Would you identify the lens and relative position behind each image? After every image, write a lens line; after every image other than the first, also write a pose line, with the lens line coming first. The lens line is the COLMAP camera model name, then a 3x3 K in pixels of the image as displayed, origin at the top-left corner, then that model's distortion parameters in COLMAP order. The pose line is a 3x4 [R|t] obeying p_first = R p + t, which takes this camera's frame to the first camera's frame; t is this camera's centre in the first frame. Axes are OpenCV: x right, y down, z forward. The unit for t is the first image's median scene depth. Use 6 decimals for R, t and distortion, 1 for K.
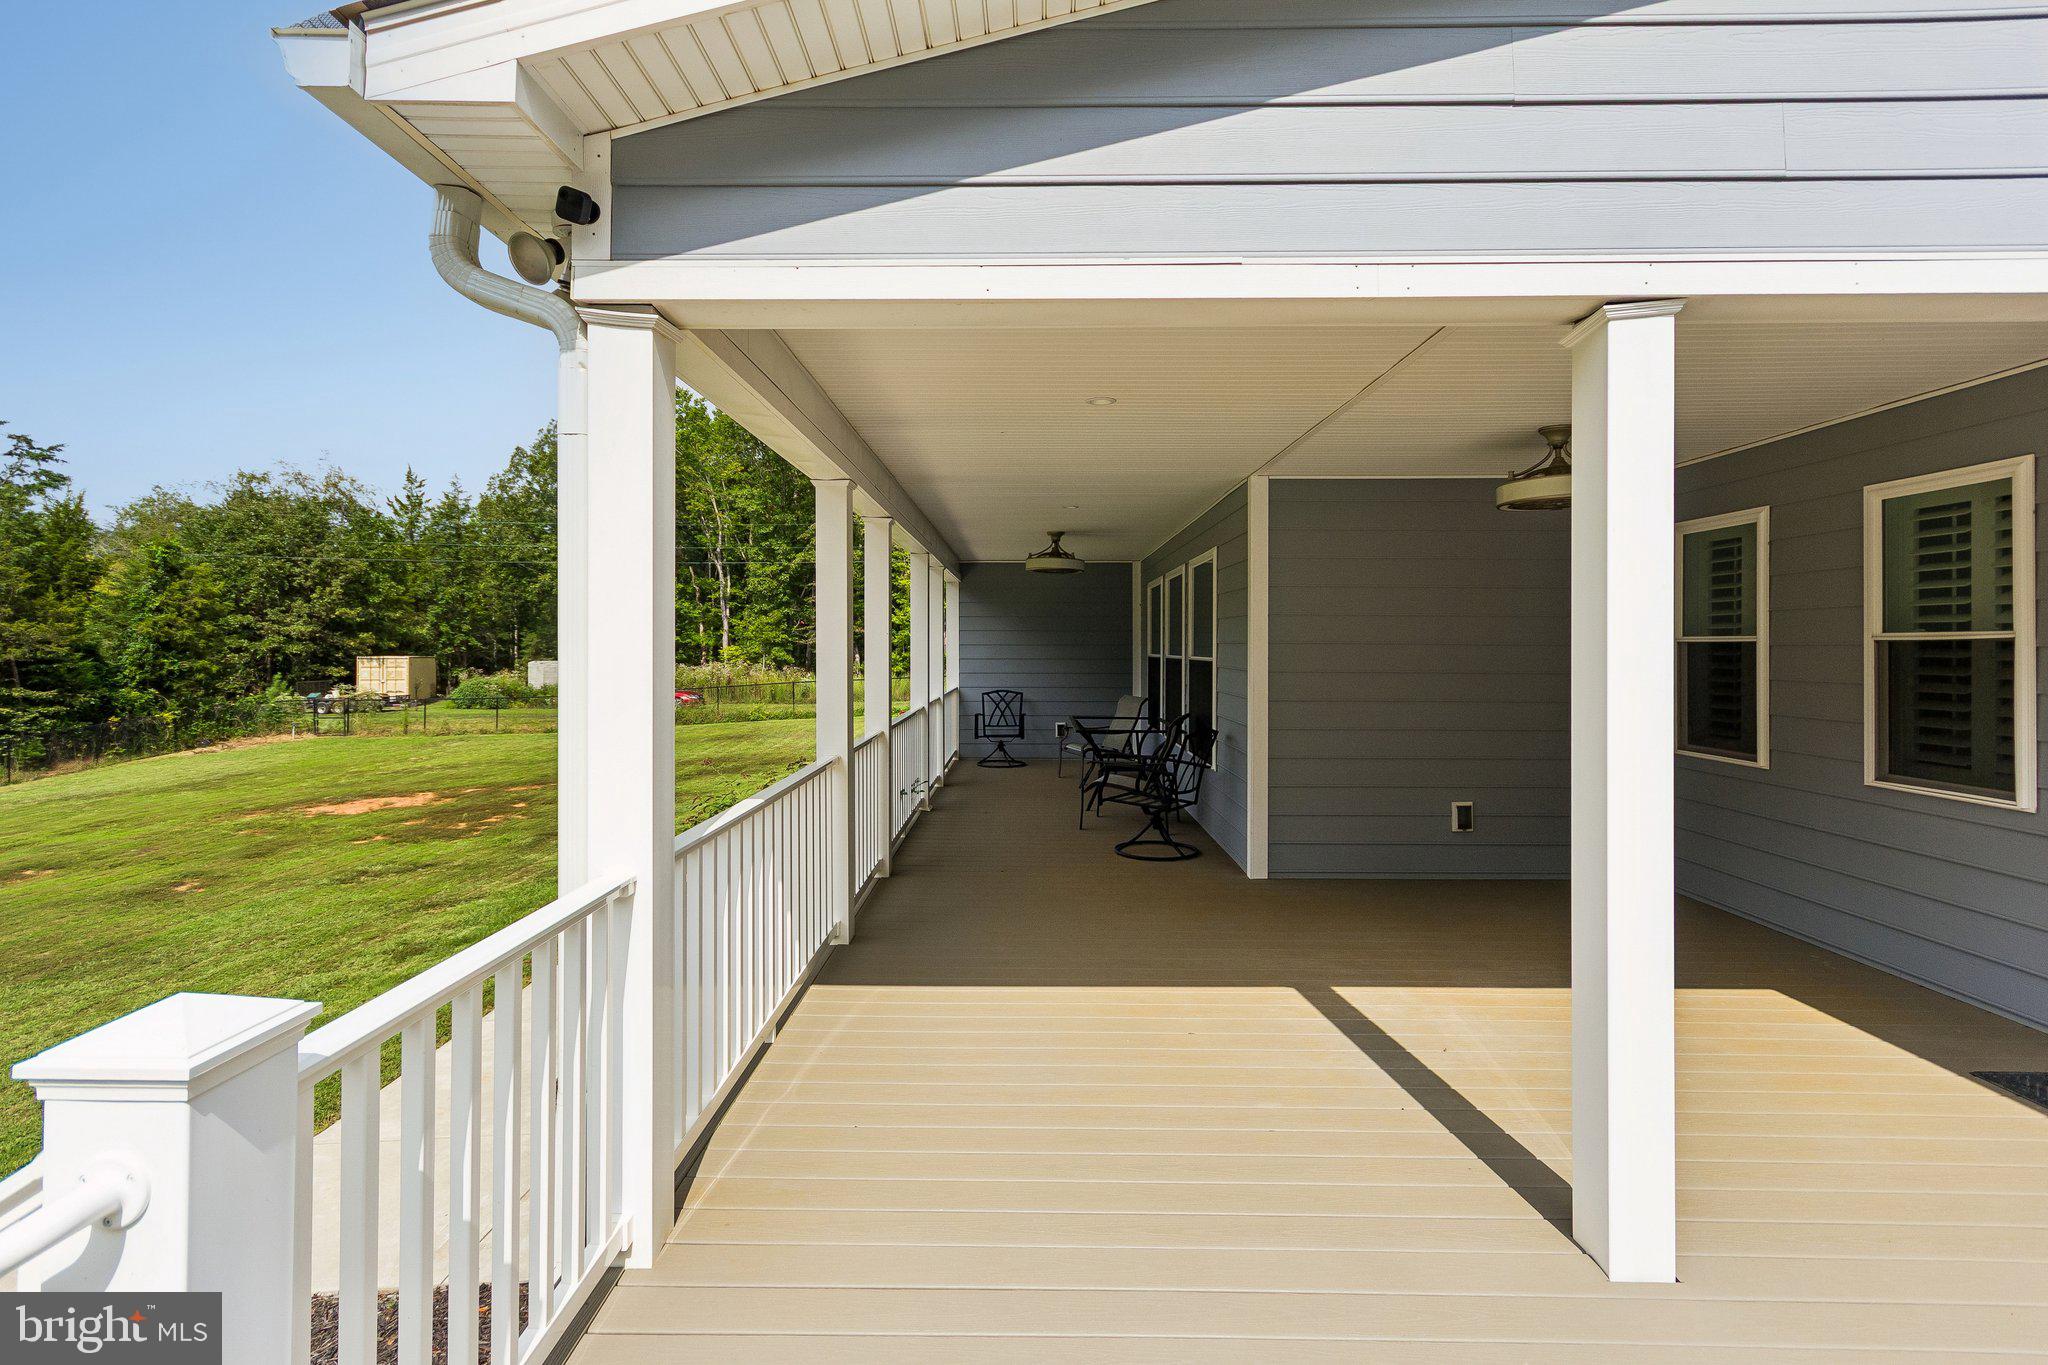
lens RADIAL K [[961.8, 0, 1026.7], [0, 961.8, 642.4], [0, 0, 1]] dist [-0.000243, 0.002844]
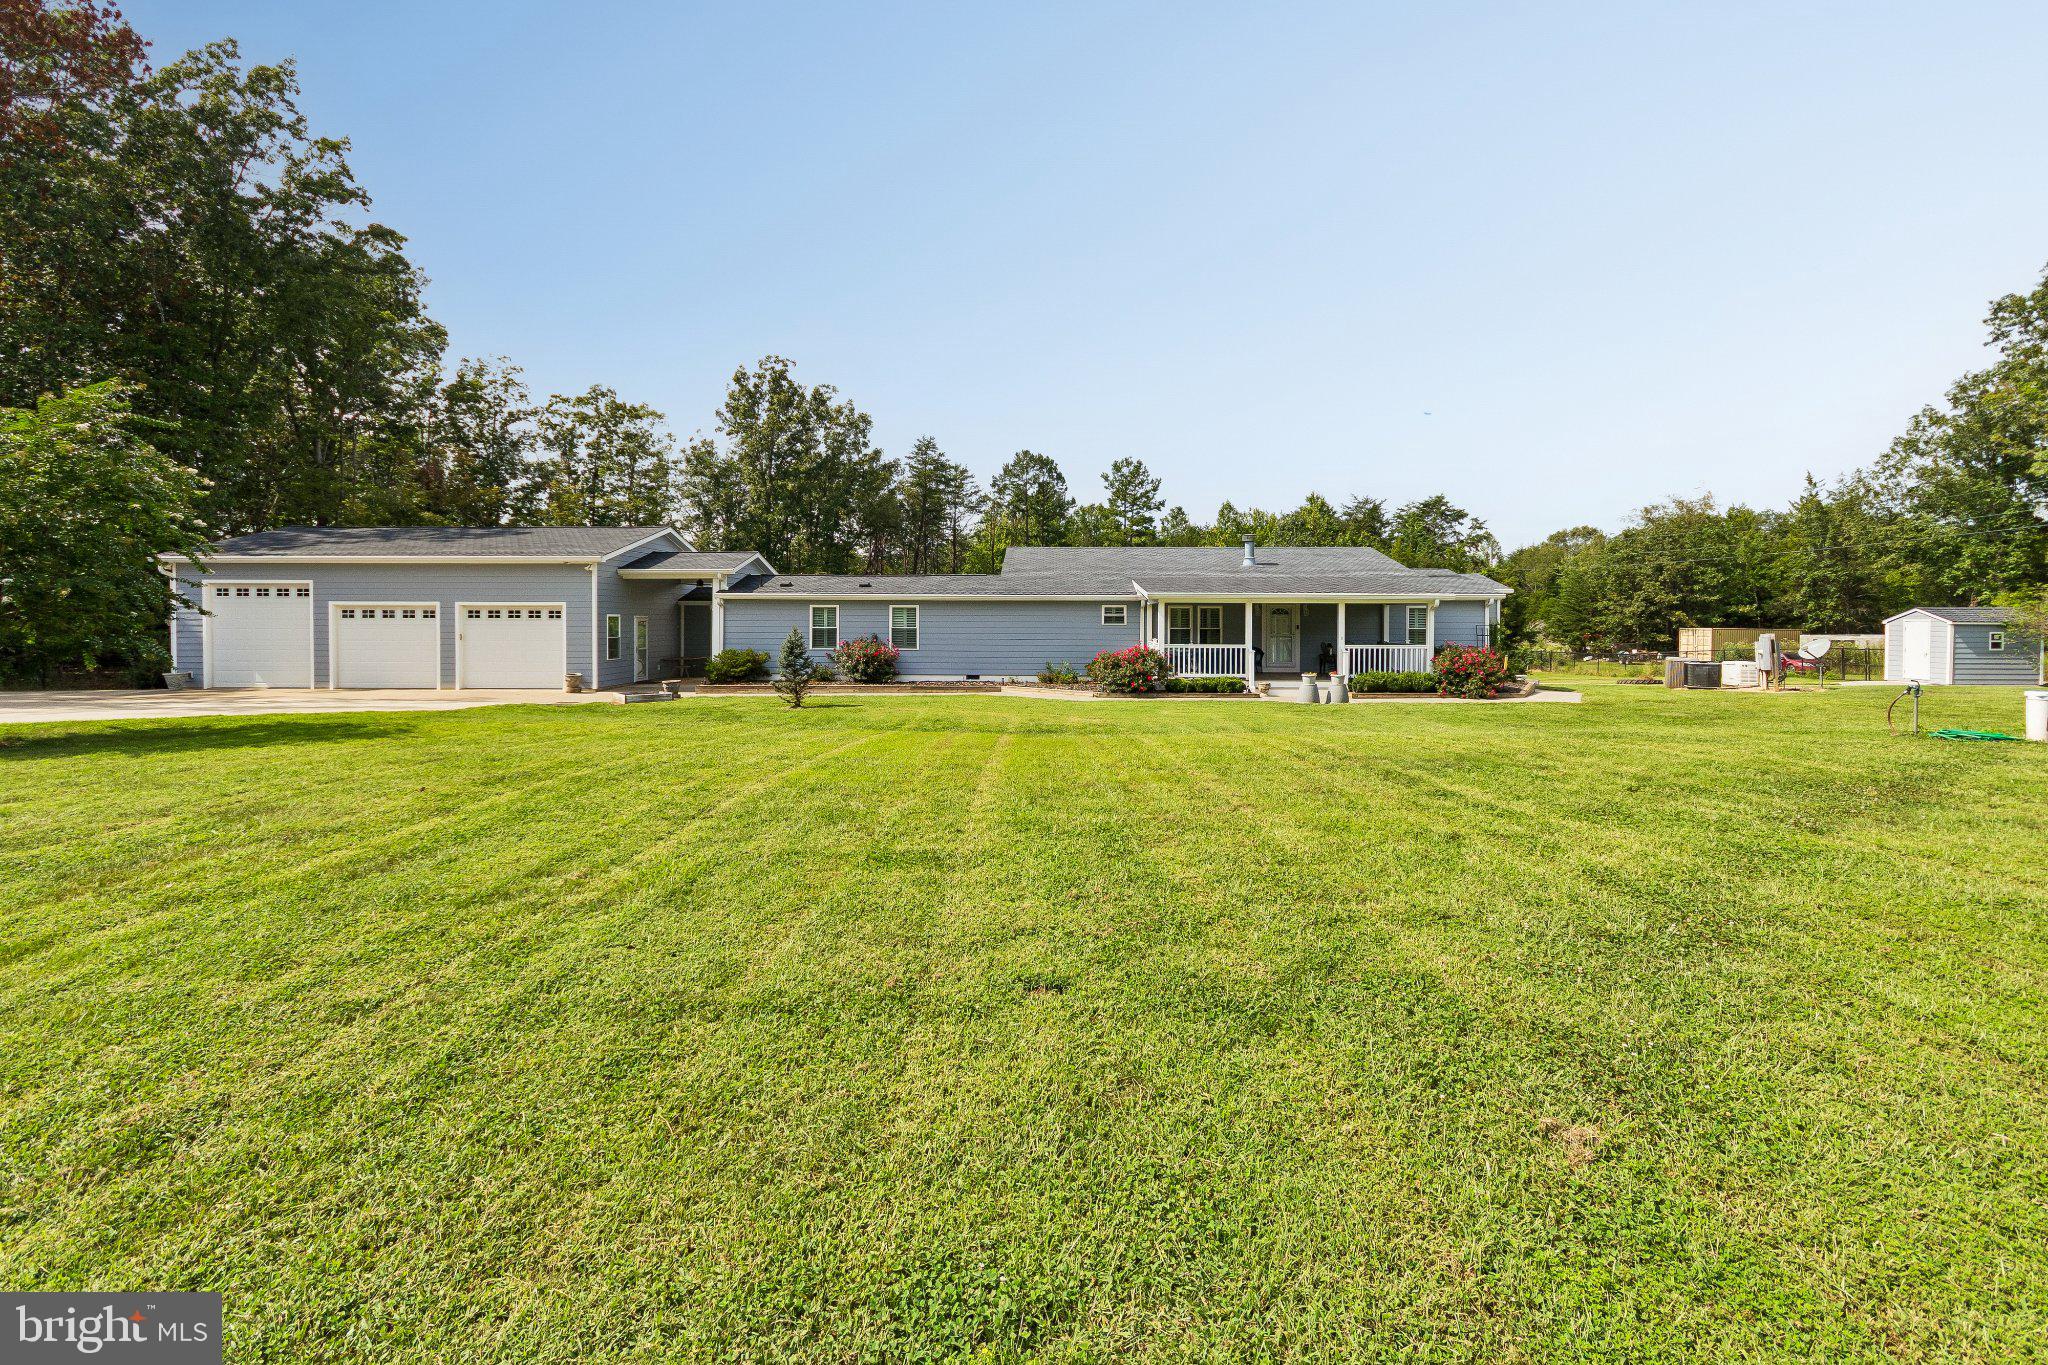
lens RADIAL K [[961.8, 0, 1010.8], [0, 961.8, 629.2], [0, 0, 1]] dist [-0.000243, 0.002844]
pose [[-0.024105, 0.011005, -0.999649, 0.819136], [0.000497, 0.999939, 0.010996, 0.000550], [0.999709, -0.000232, -0.024109, 0.040725]]
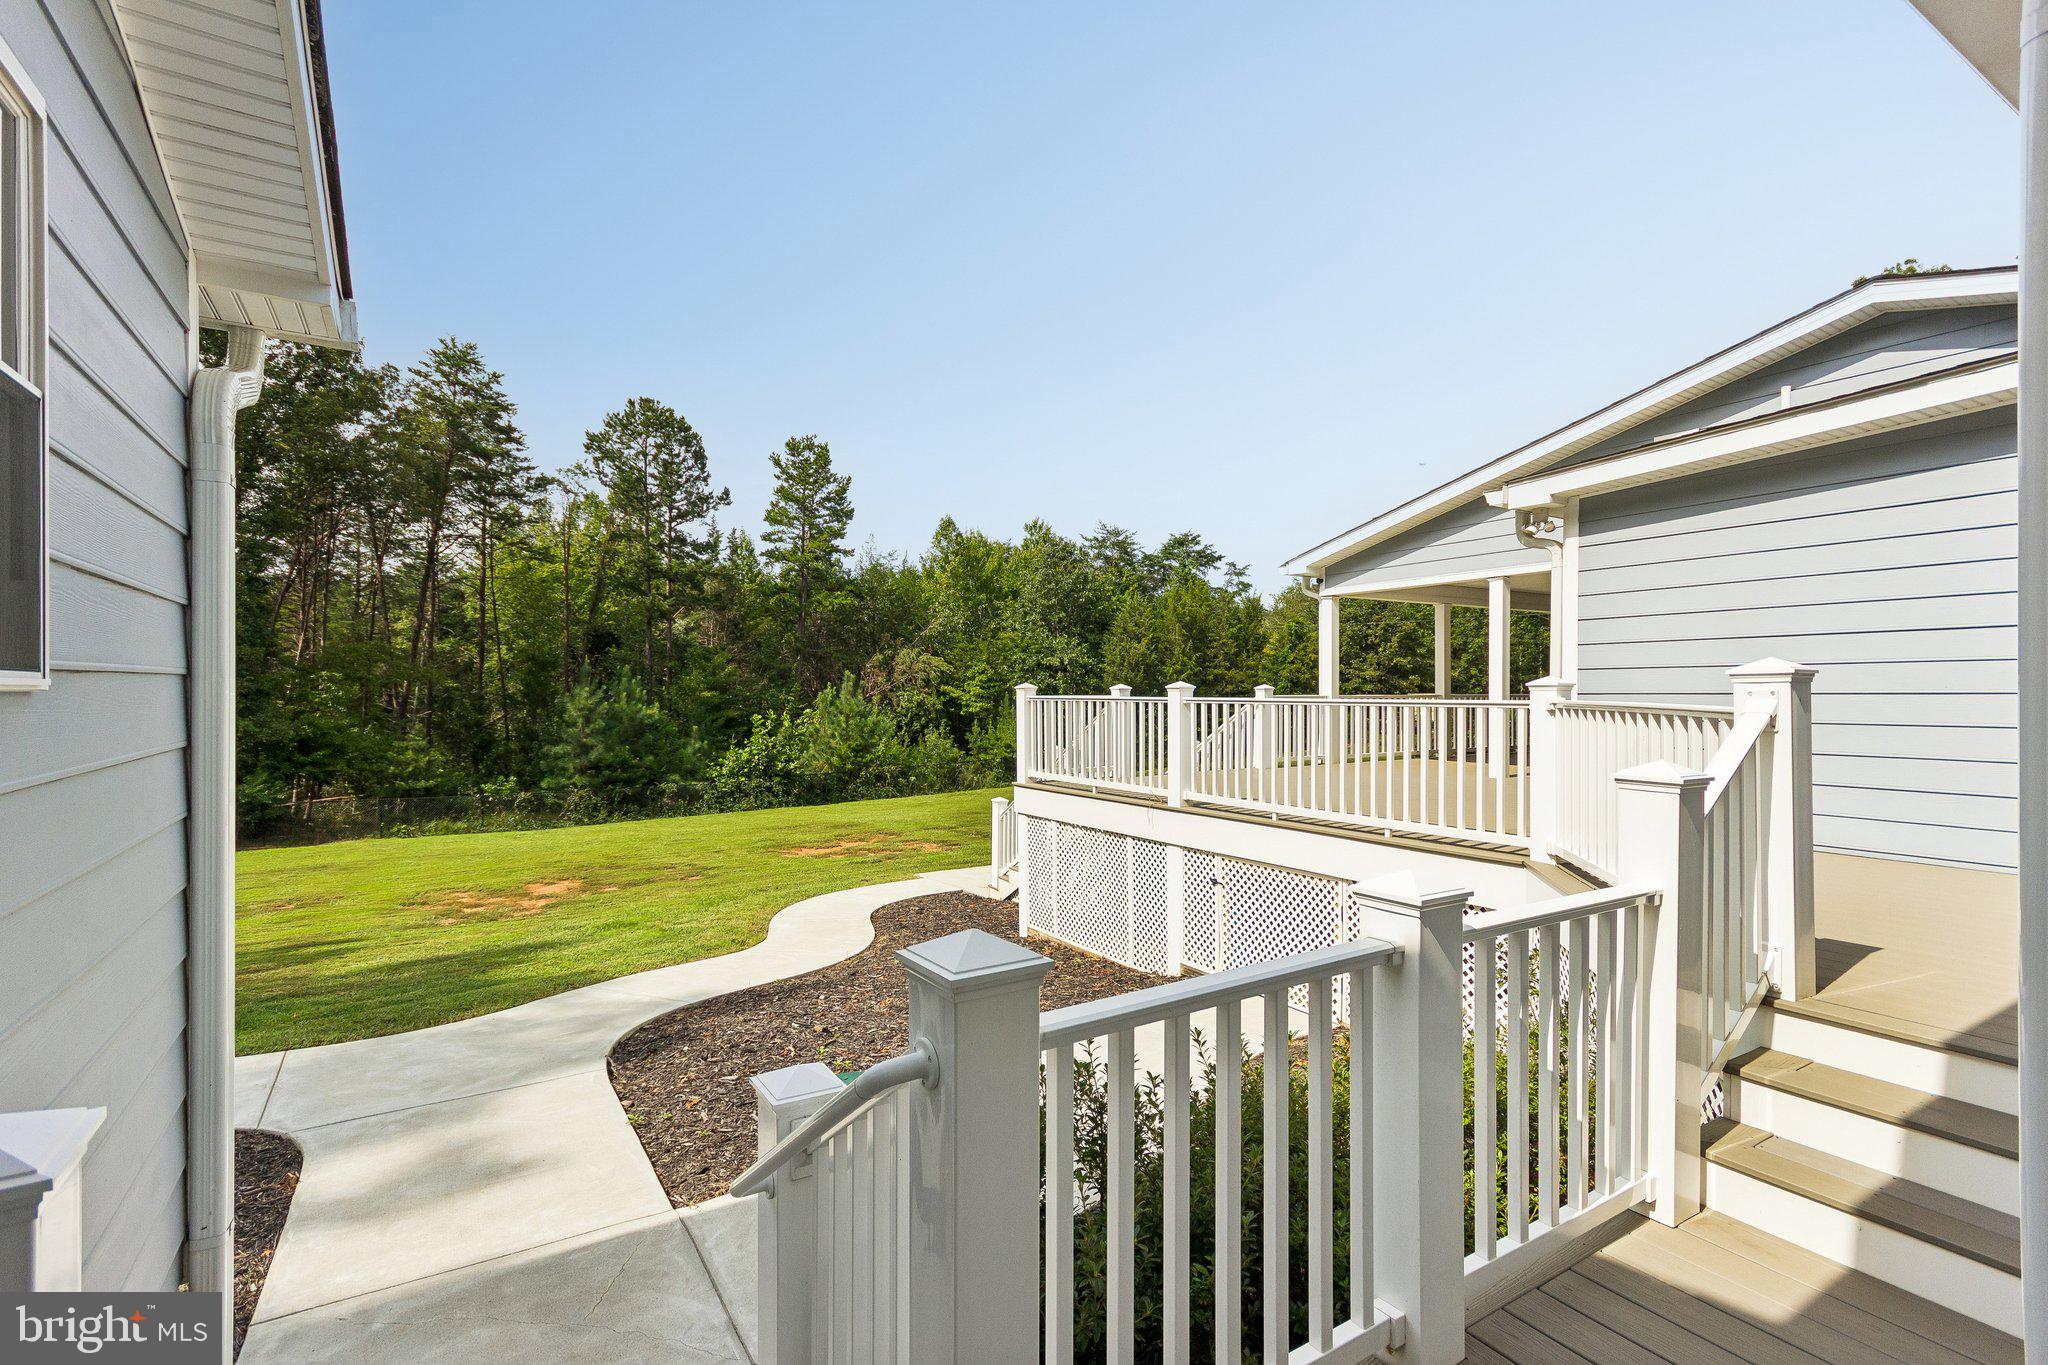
lens RADIAL K [[961.8, 0, 1020.7], [0, 961.8, 688.6], [0, 0, 1]] dist [-0.000243, 0.002844]
pose [[0.526180, -0.005194, -0.850357, 0.166708], [0.004314, 0.999985, -0.003439, 0.010479], [0.850362, -0.001859, 0.526194, -0.170794]]
